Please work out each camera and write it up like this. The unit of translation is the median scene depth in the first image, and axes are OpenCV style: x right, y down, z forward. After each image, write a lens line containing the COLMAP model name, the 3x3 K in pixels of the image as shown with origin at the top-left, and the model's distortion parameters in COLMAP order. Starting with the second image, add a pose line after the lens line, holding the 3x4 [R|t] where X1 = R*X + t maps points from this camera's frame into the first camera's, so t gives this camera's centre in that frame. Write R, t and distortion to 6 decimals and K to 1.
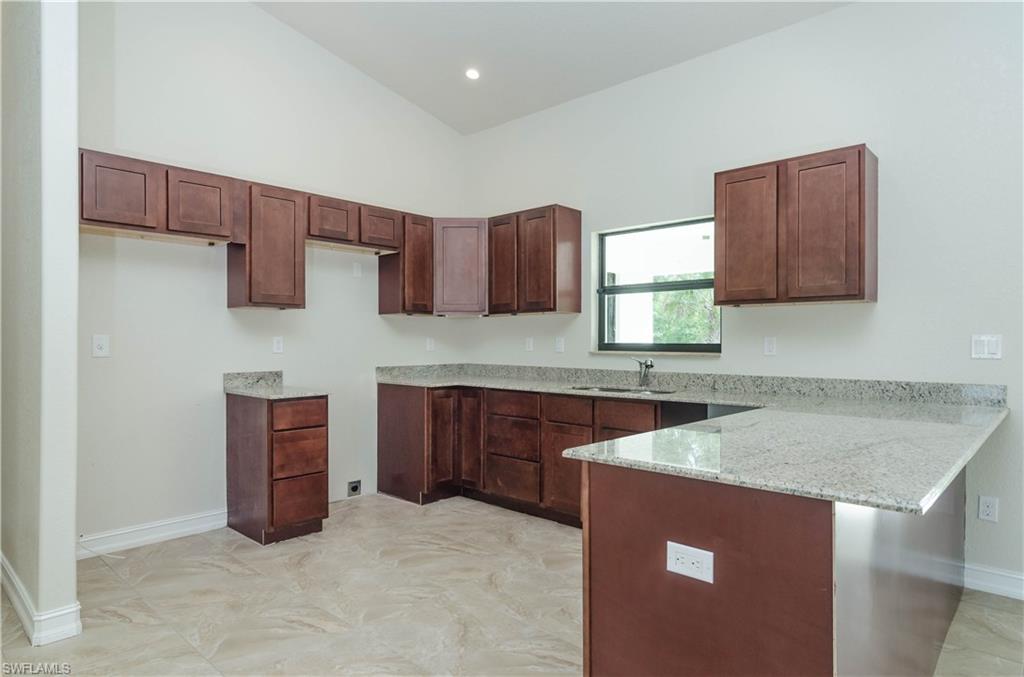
lens RADIAL K [[585.6, 0, 511.4], [0, 585.6, 340.3], [0, 0, 1]] dist [0.000766, 0.000105]
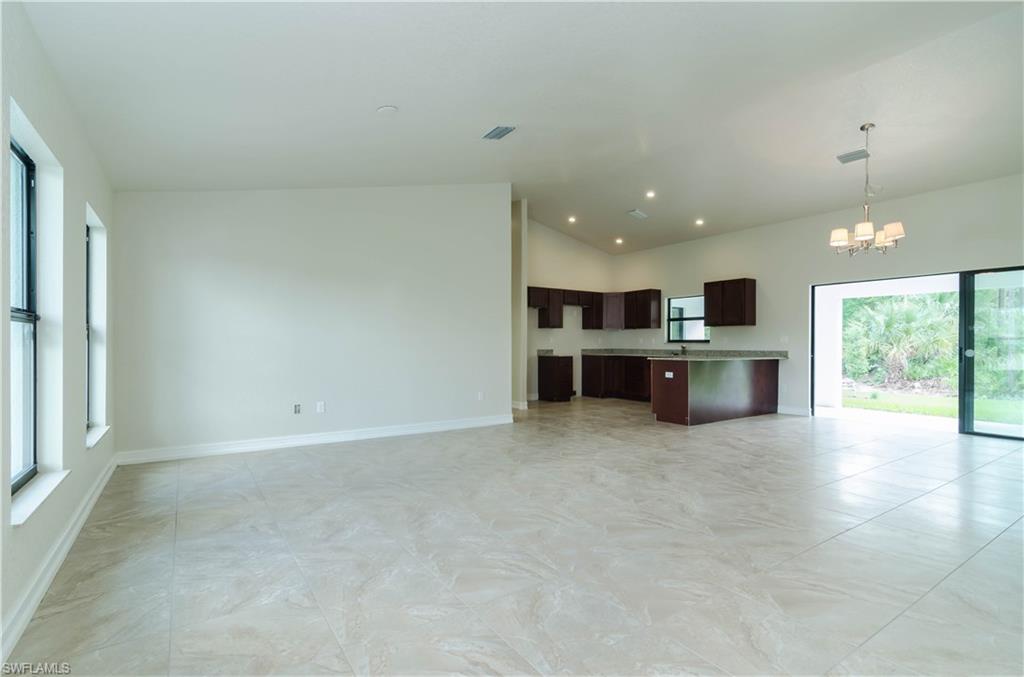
lens RADIAL K [[482.7, 0, 515.9], [0, 482.7, 348.3], [0, 0, 1]] dist [-0.000577, 0.000937]
pose [[0.974985, 0.002792, -0.222255, -0.035963], [-0.001427, 0.999979, 0.006302, 0.032726], [0.222268, -0.005827, 0.974968, -1.350229]]
